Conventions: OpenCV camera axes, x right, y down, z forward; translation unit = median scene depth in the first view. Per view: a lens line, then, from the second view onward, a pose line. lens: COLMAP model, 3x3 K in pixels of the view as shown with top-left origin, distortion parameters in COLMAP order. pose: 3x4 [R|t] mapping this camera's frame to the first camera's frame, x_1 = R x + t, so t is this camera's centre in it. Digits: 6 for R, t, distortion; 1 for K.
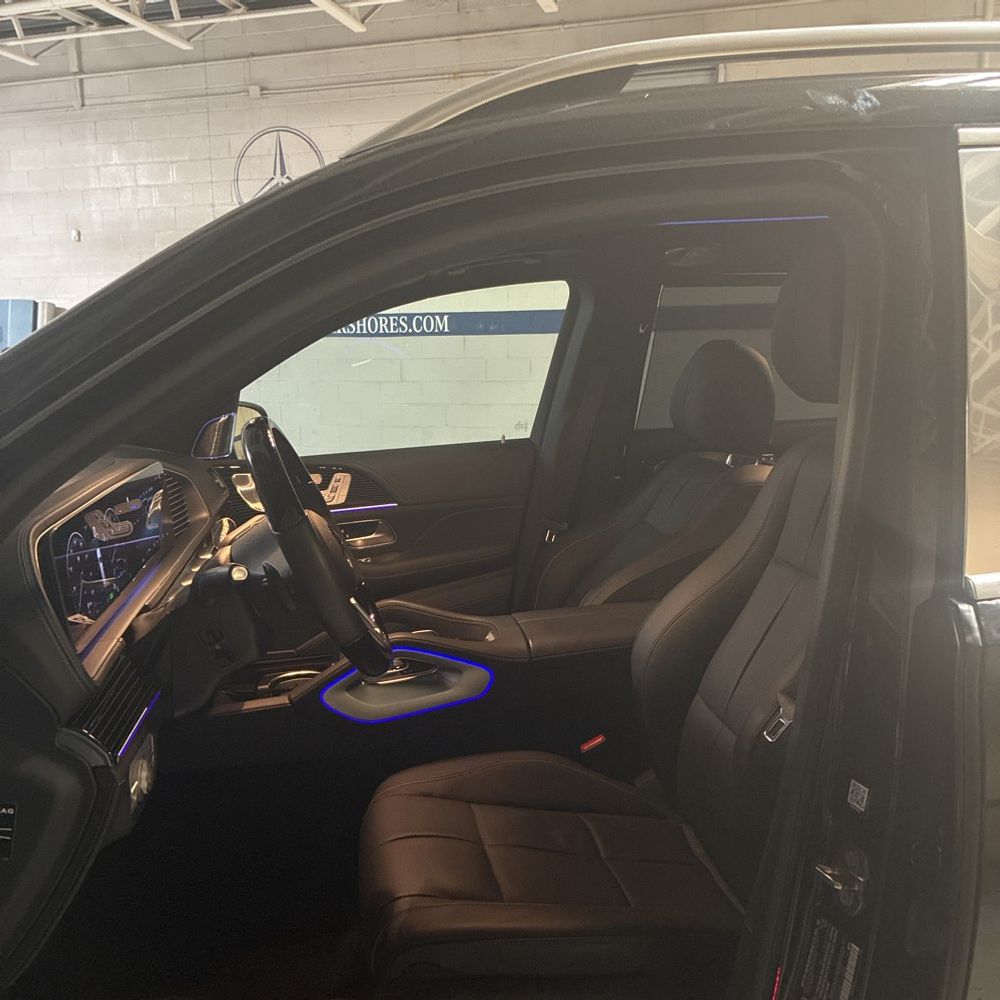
lens RADIAL K [[990.8, 0, 489.8], [0, 990.8, 491.6], [0, 0, 1]] dist [0.010243, 0.000000]
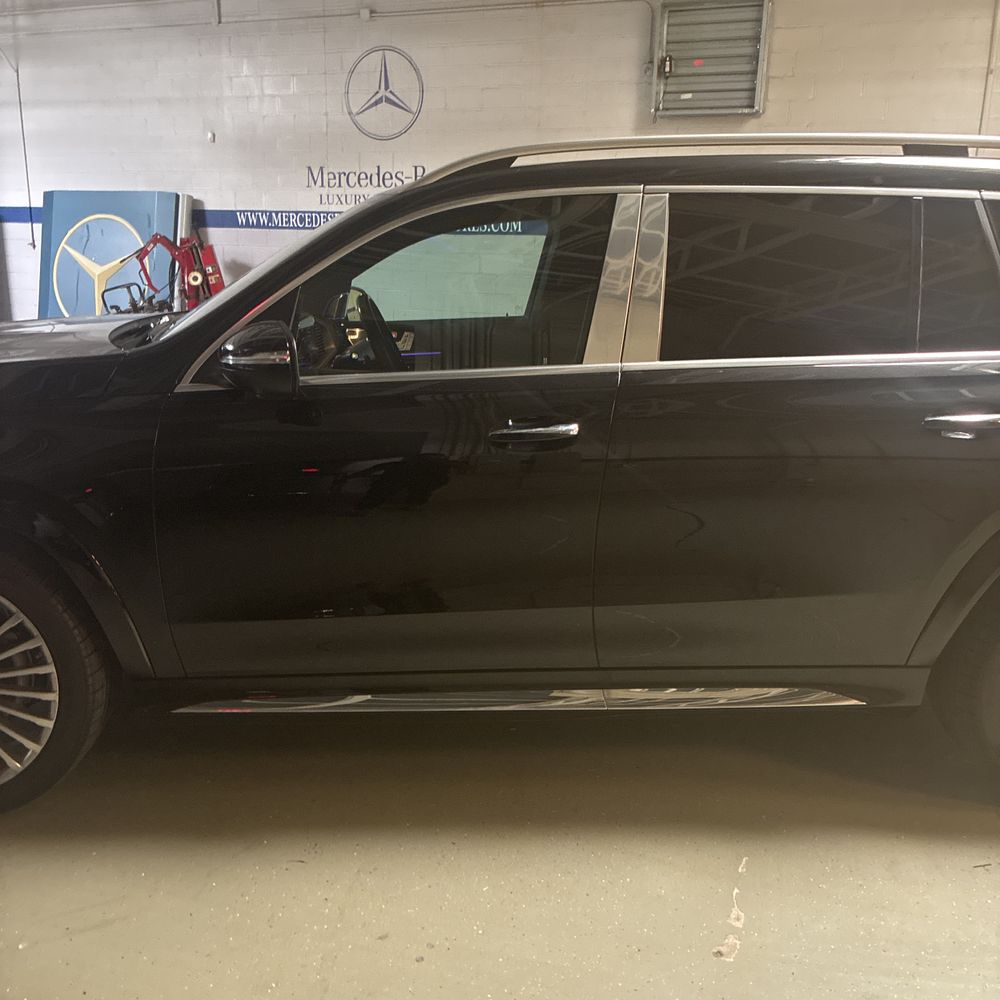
lens RADIAL K [[990.8, 0, 475.2], [0, 990.8, 475.4], [0, 0, 1]] dist [0.010243, 0.000000]
pose [[0.993139, 0.055362, -0.103005, 0.039476], [-0.045604, 0.994453, 0.094786, 0.015636], [0.107682, -0.089438, 0.990154, -0.178828]]
